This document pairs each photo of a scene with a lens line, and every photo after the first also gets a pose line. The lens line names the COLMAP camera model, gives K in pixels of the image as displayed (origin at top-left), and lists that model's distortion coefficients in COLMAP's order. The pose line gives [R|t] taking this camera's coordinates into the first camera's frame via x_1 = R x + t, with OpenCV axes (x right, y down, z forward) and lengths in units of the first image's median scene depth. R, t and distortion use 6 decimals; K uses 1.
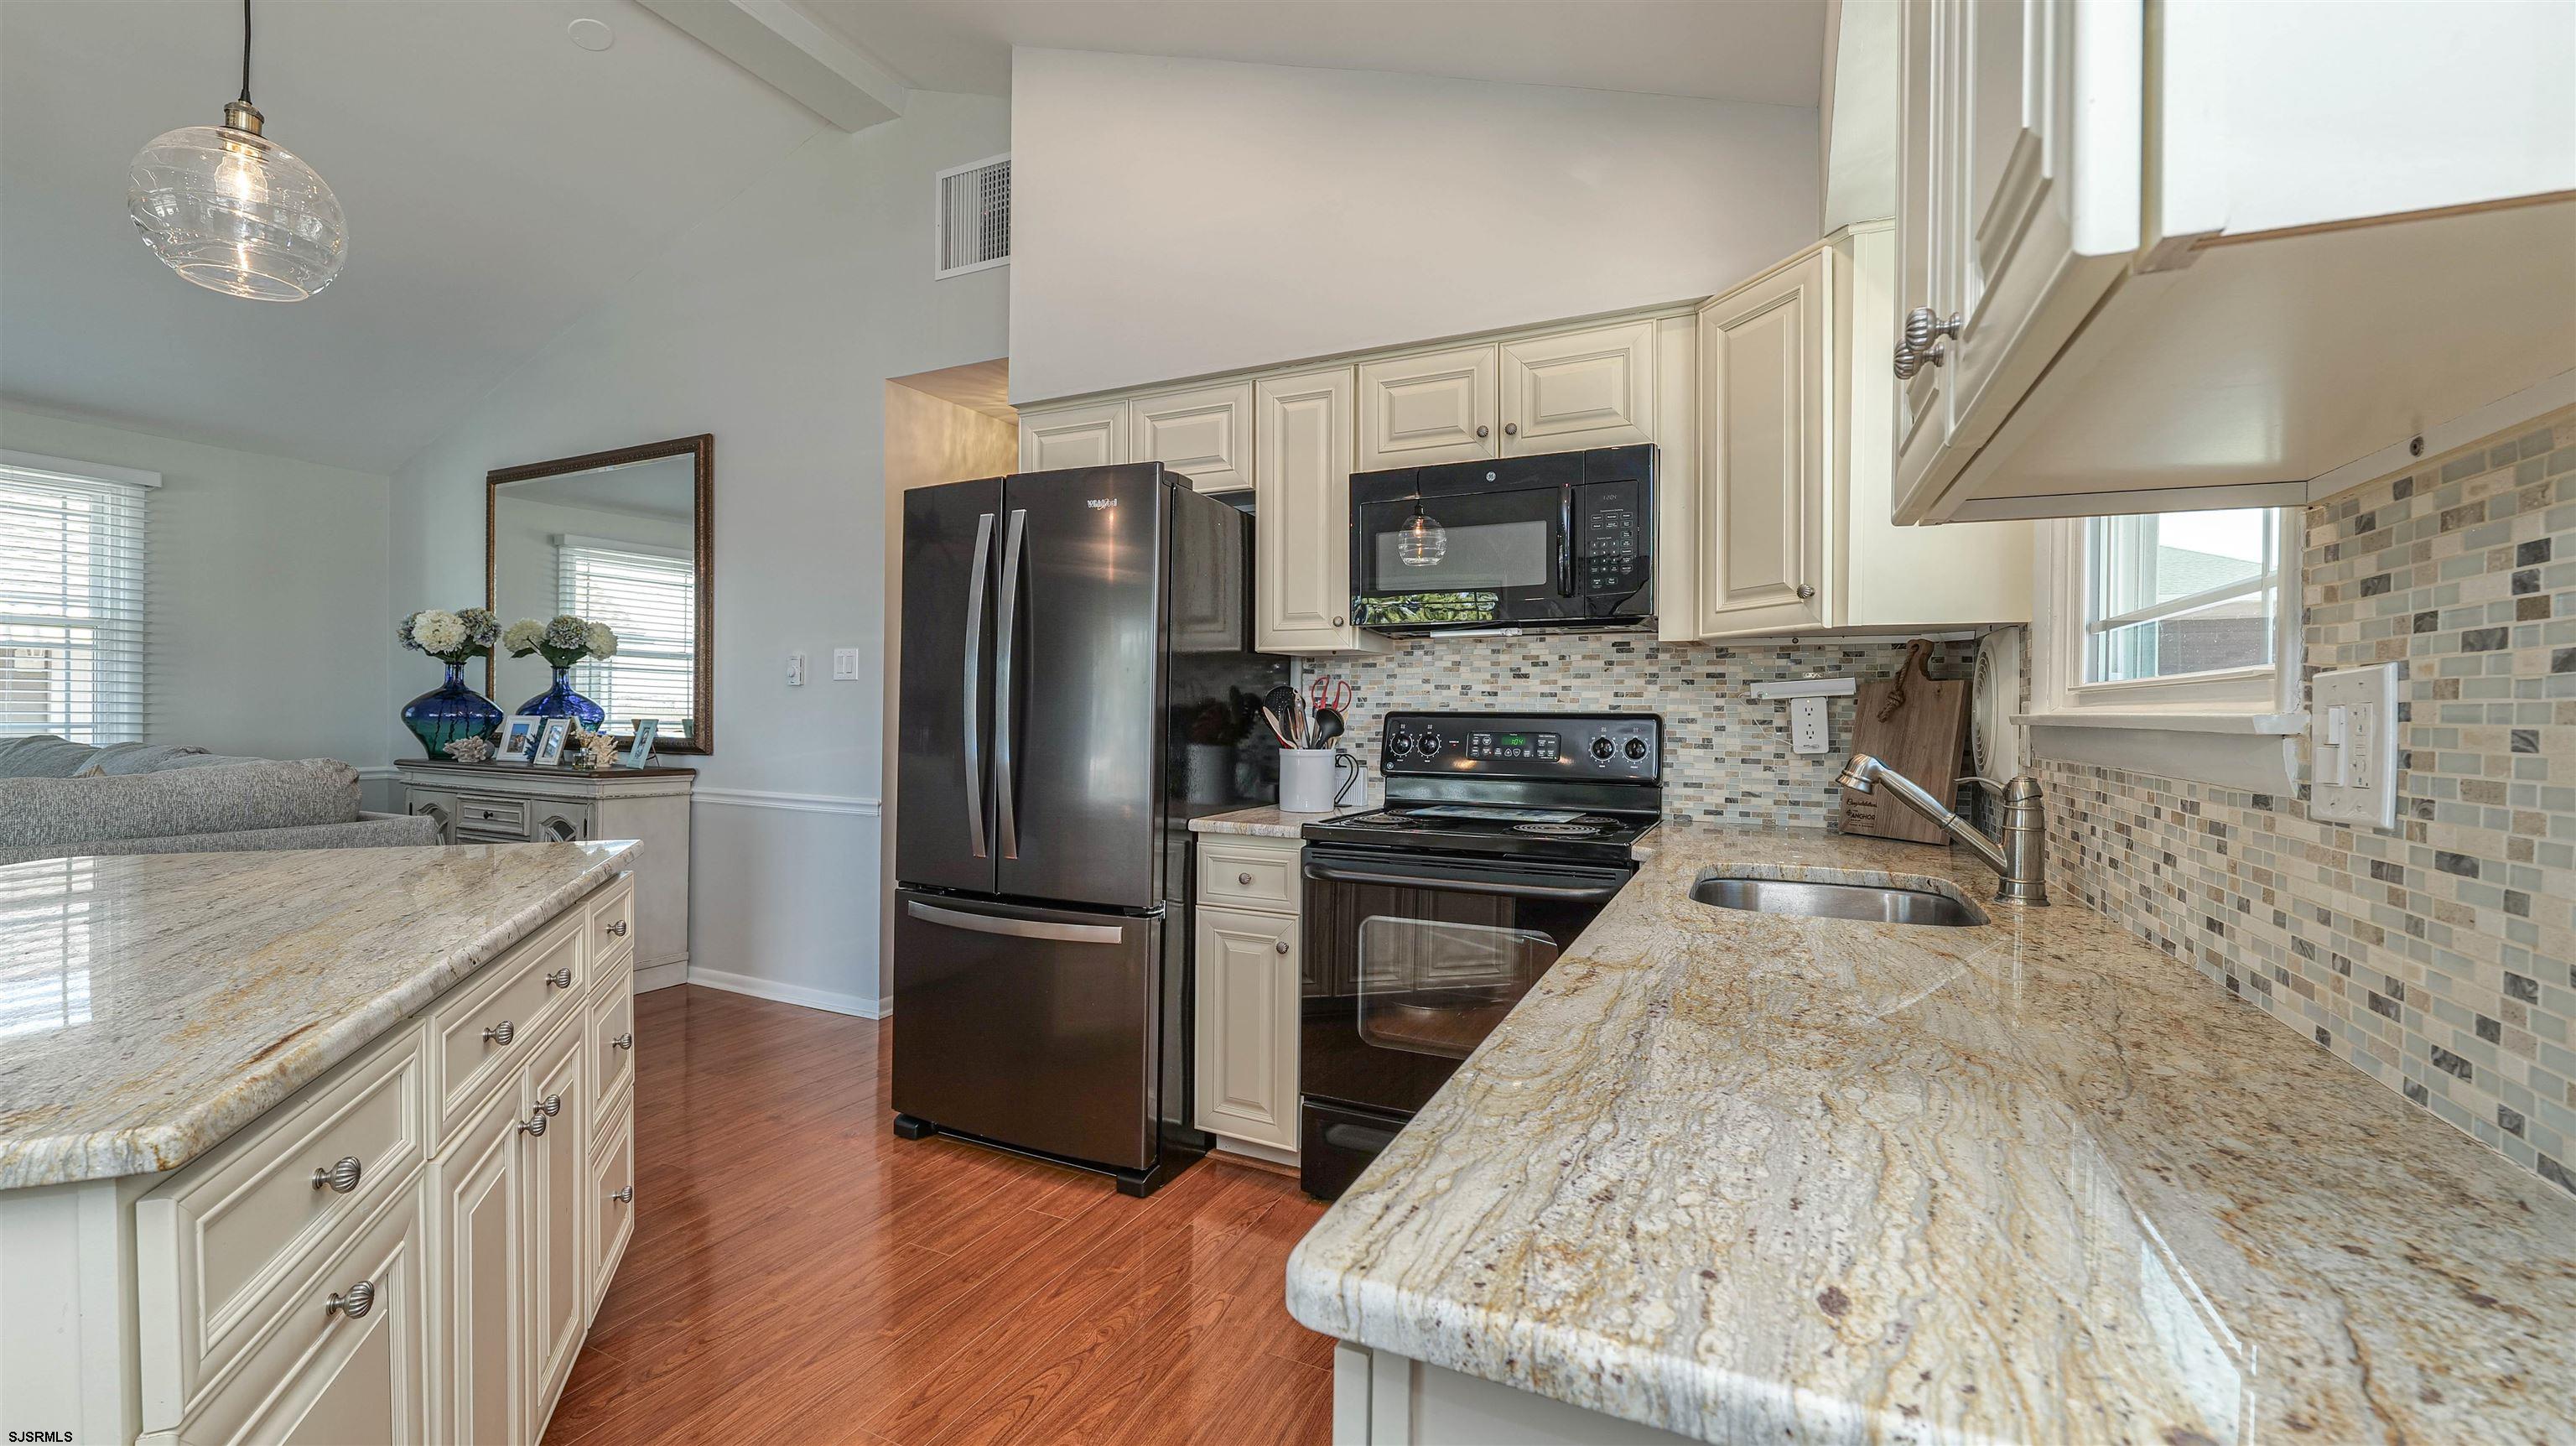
lens RADIAL K [[1043.5, 0, 1276.5], [0, 1043.5, 720.2], [0, 0, 1]] dist [-0.014314, 0.001410]
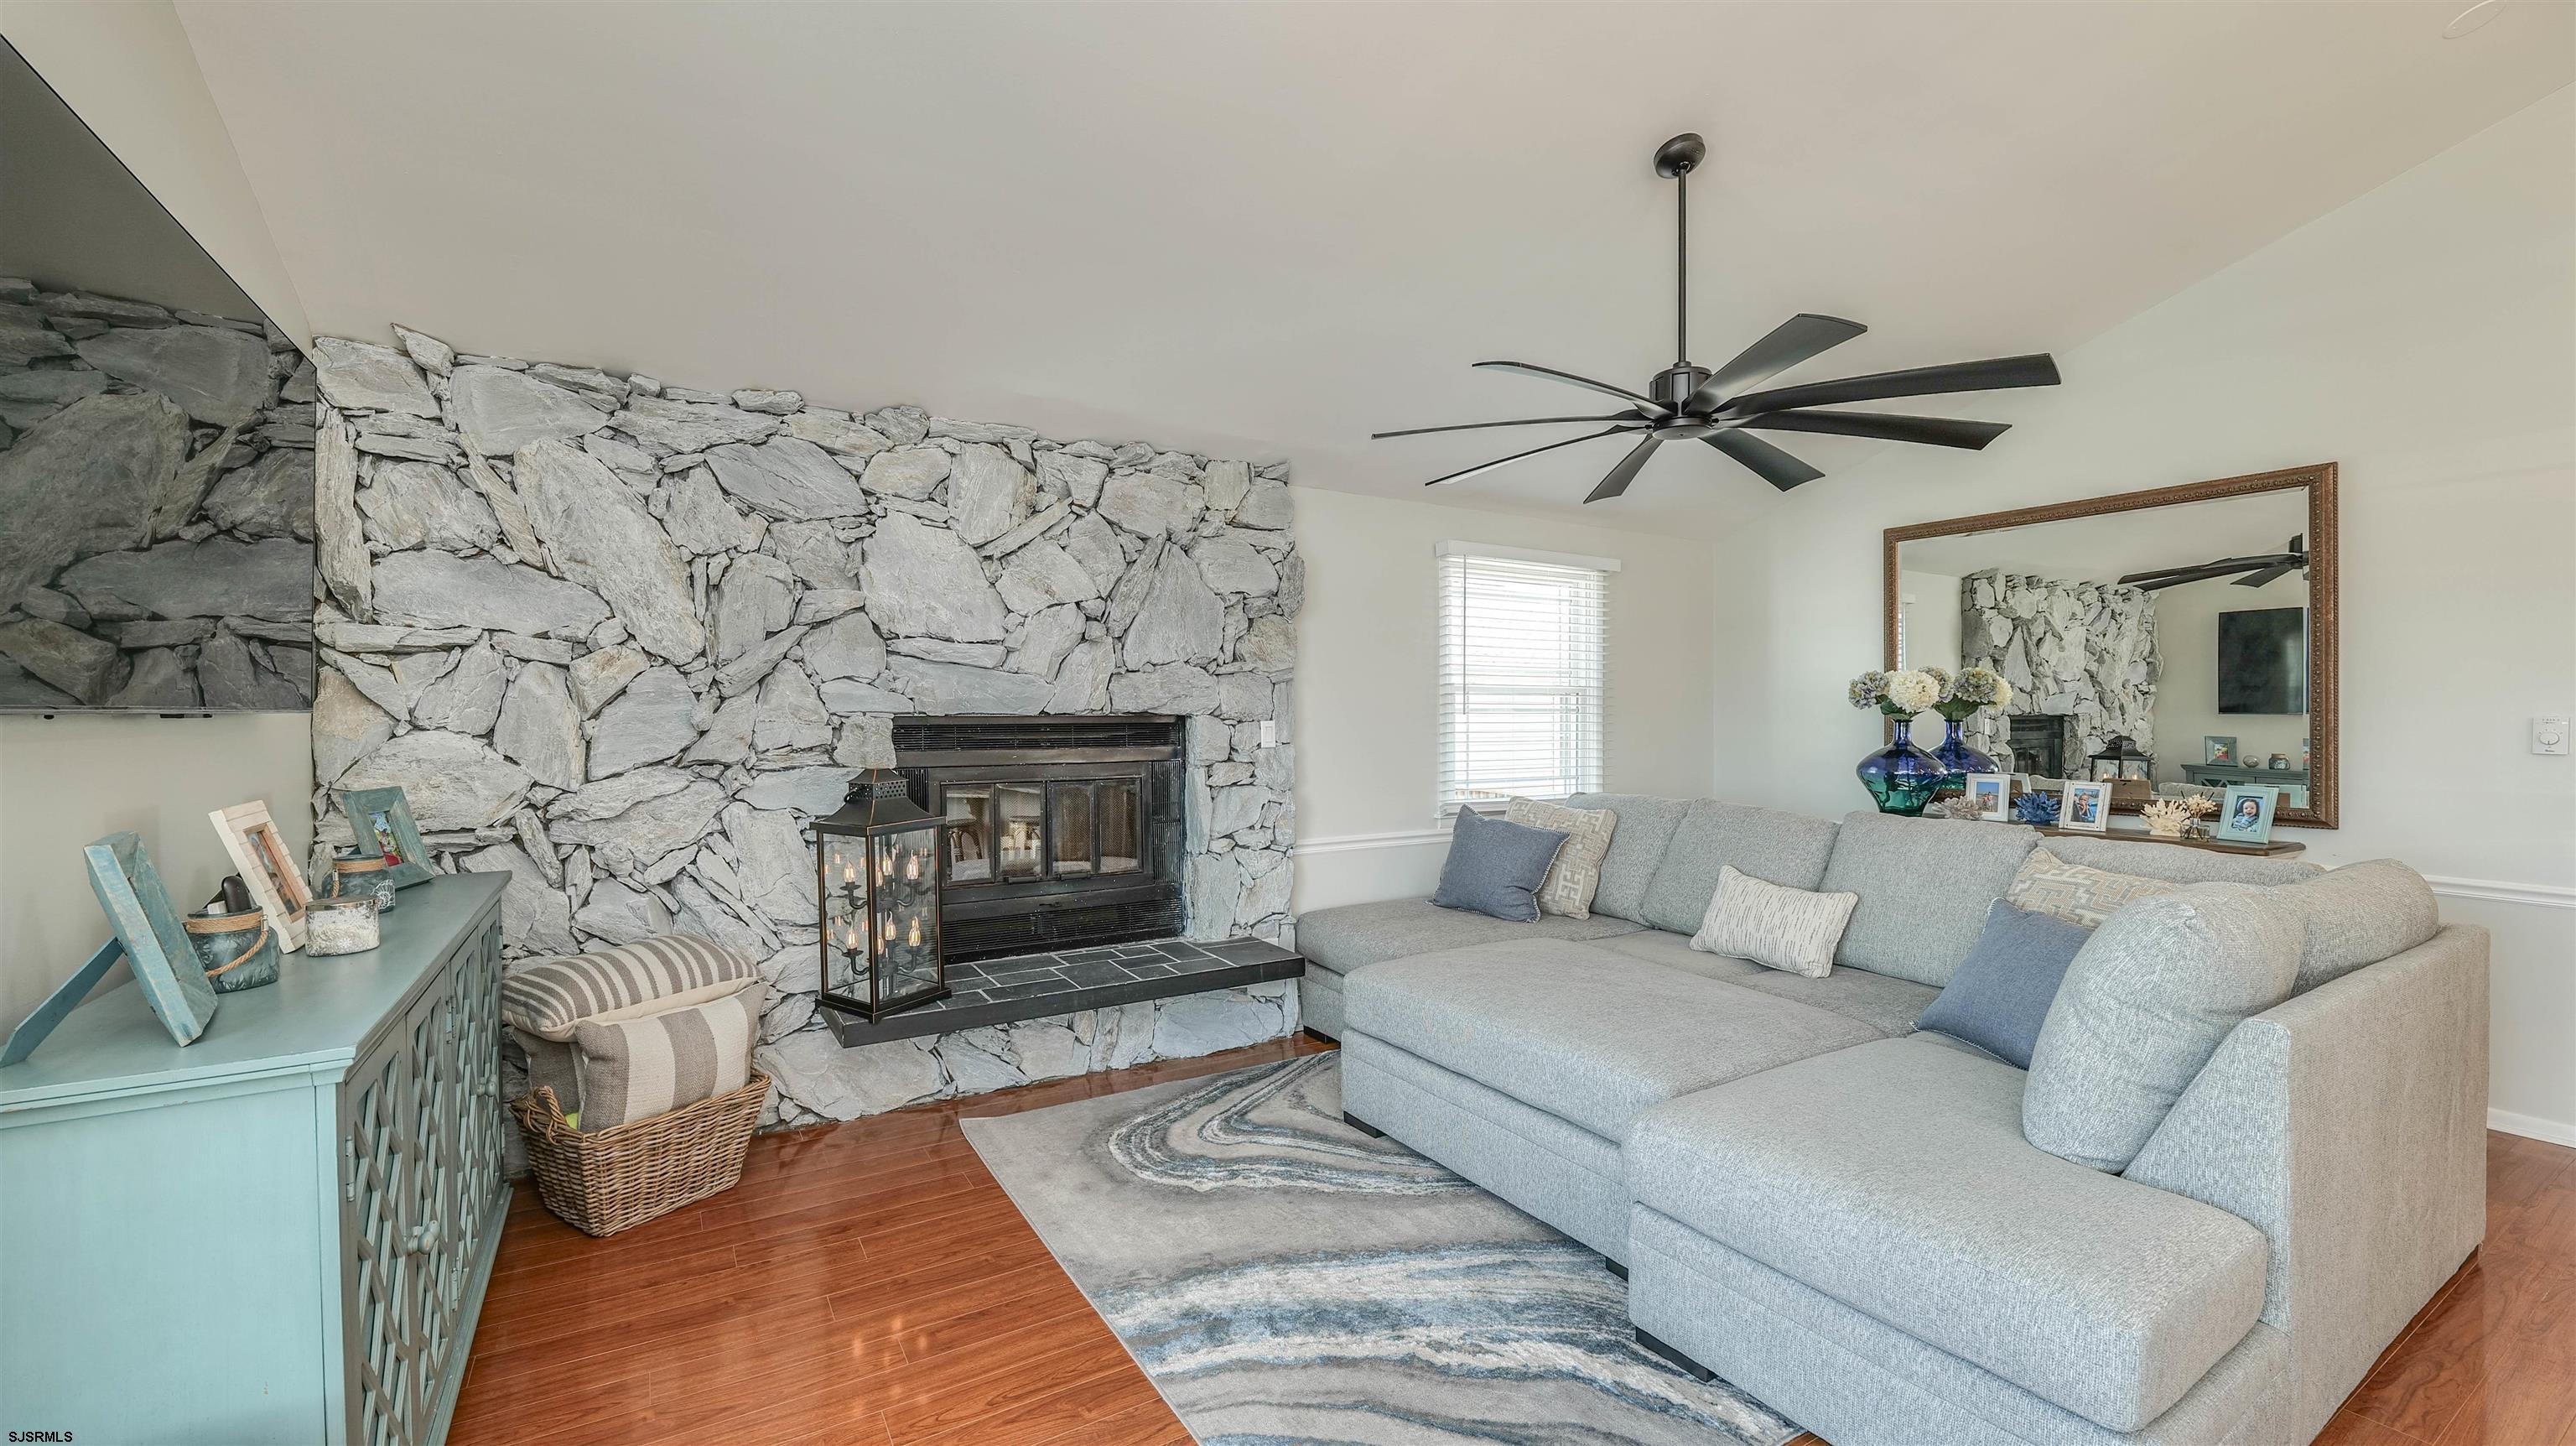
lens RADIAL K [[1043.5, 0, 1271.1], [0, 1043.5, 722.4], [0, 0, 1]] dist [-0.014314, 0.001410]
pose [[0.838428, -0.004363, -0.544995, -1.319944], [0.003102, 0.999990, -0.003233, -0.090954], [0.545004, 0.001020, 0.838433, -0.345678]]
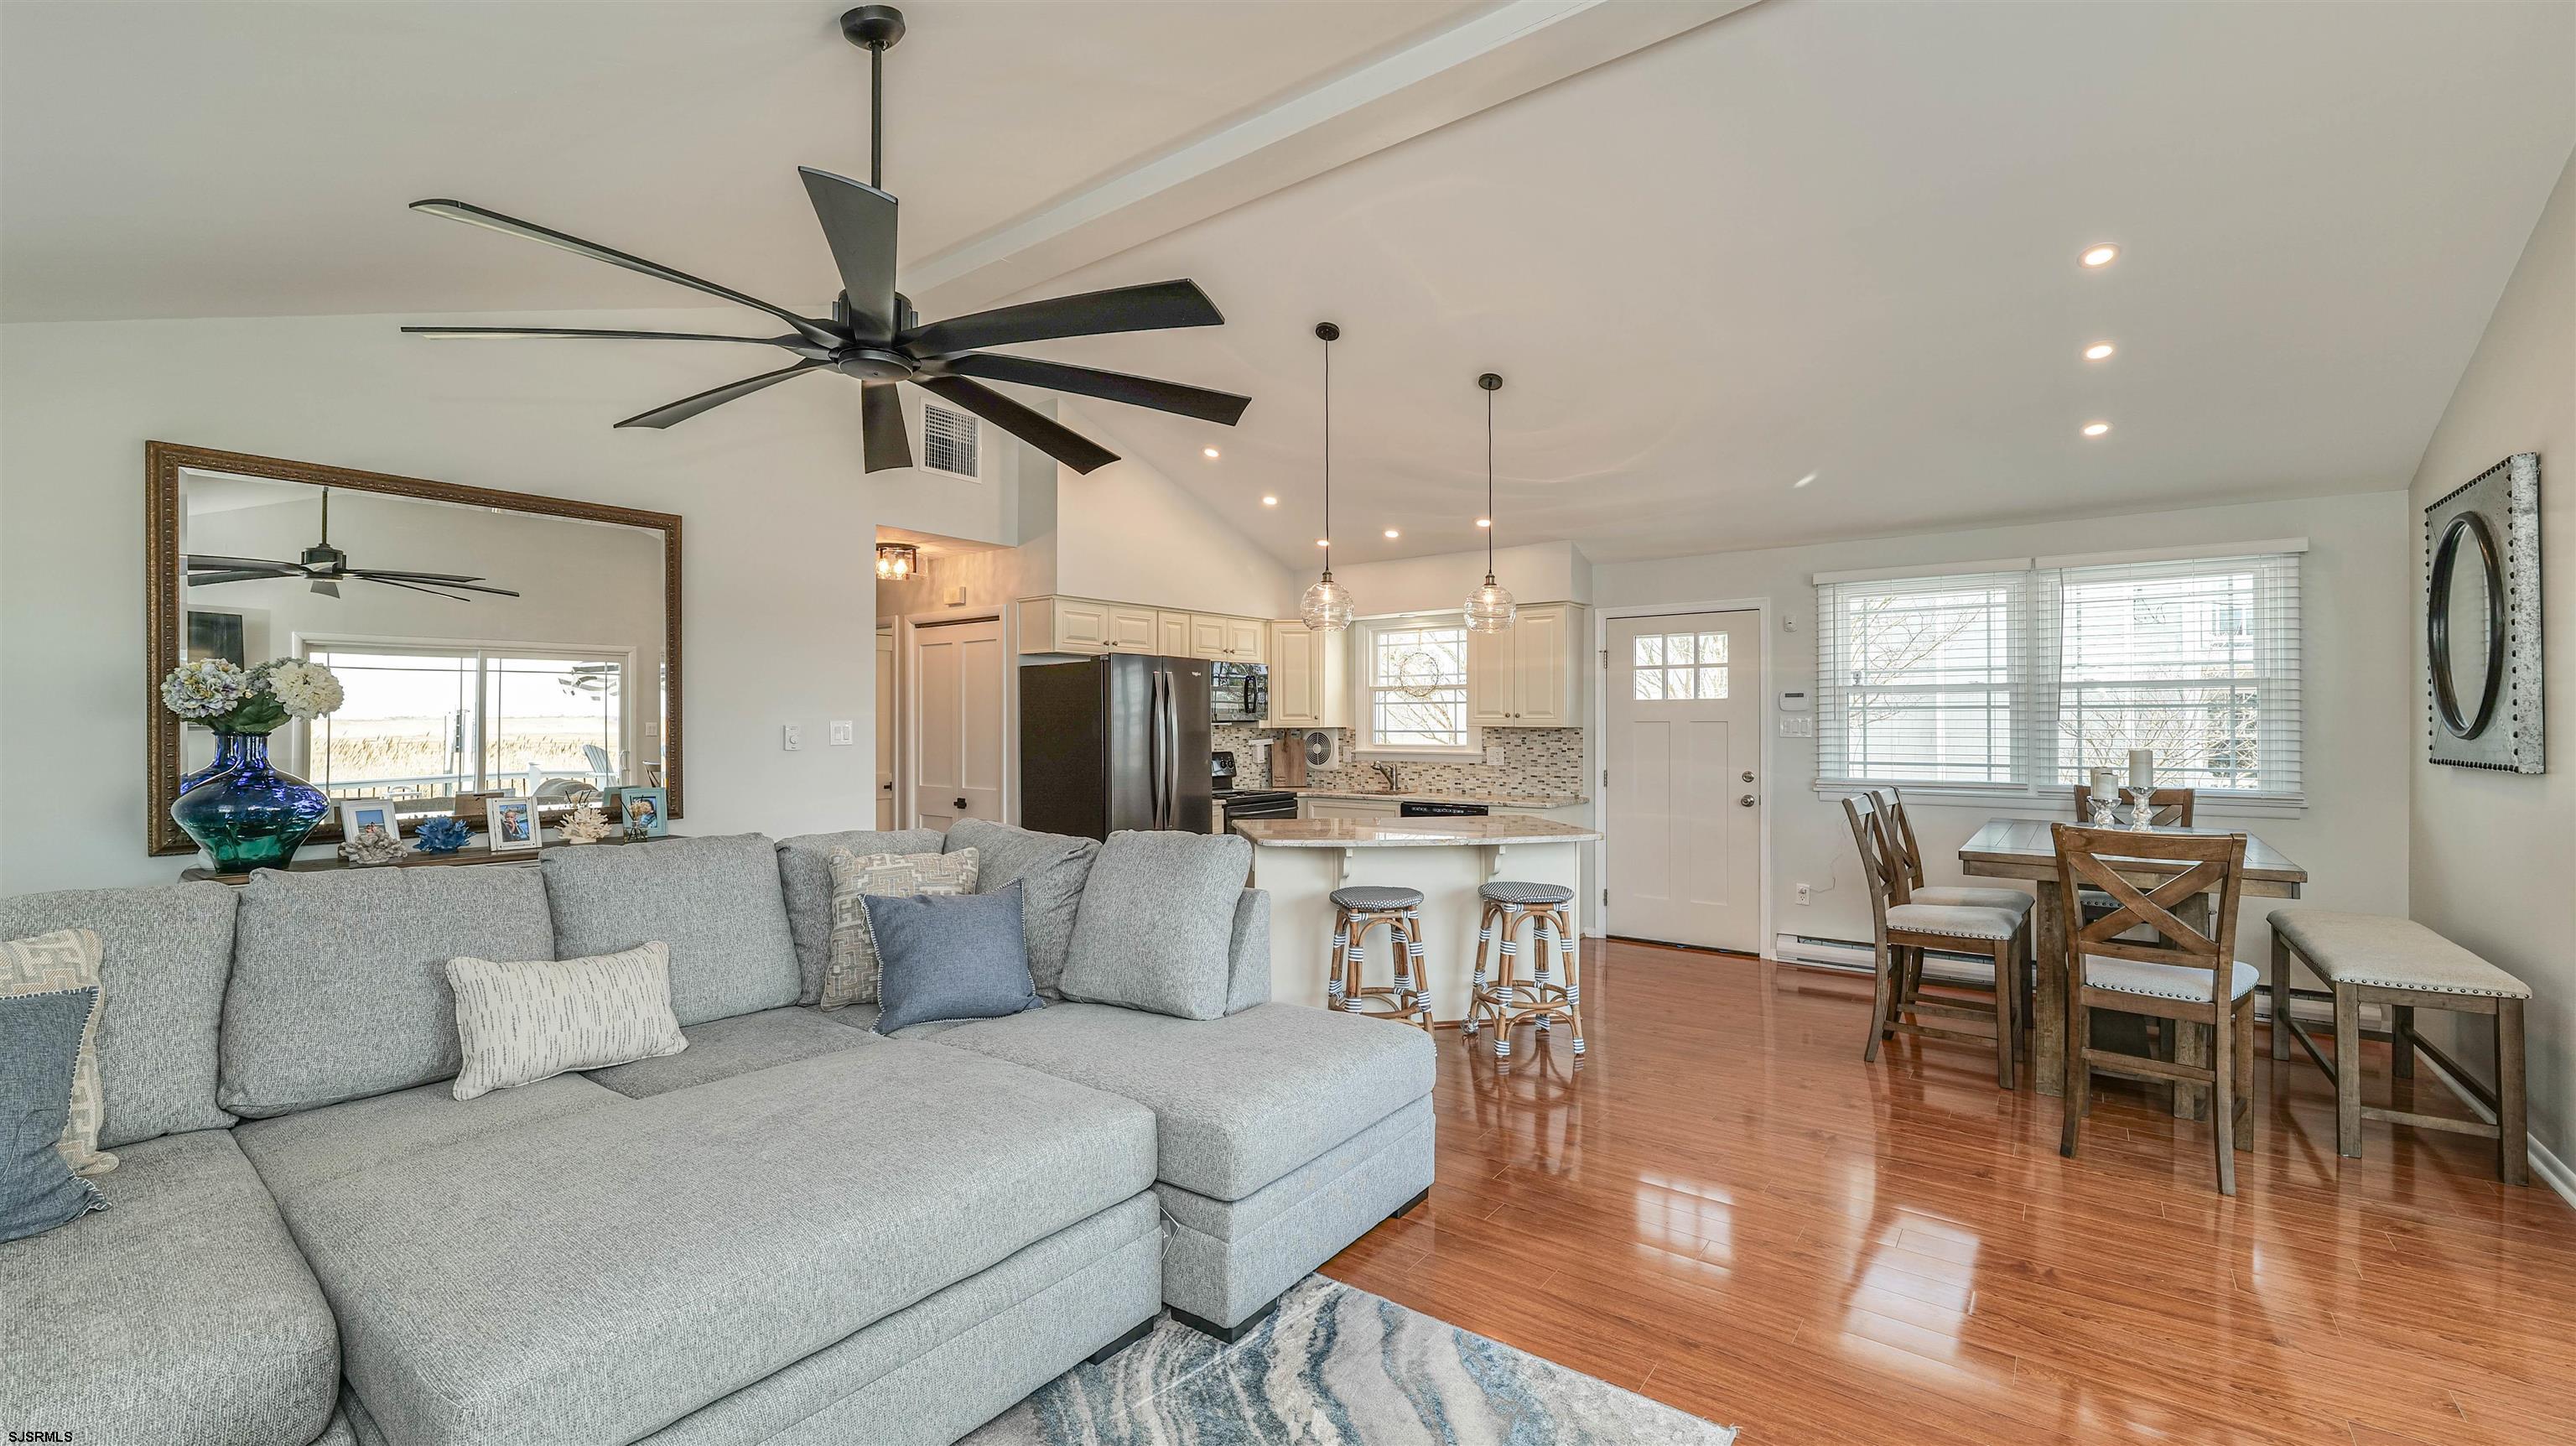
lens RADIAL K [[1043.5, 0, 1273.9], [0, 1043.5, 717.9], [0, 0, 1]] dist [-0.014314, 0.001410]
pose [[0.208939, -0.006637, 0.977906, -2.311884], [0.012565, 0.999913, 0.004102, -0.104427], [-0.977848, 0.011430, 0.209005, 0.291680]]
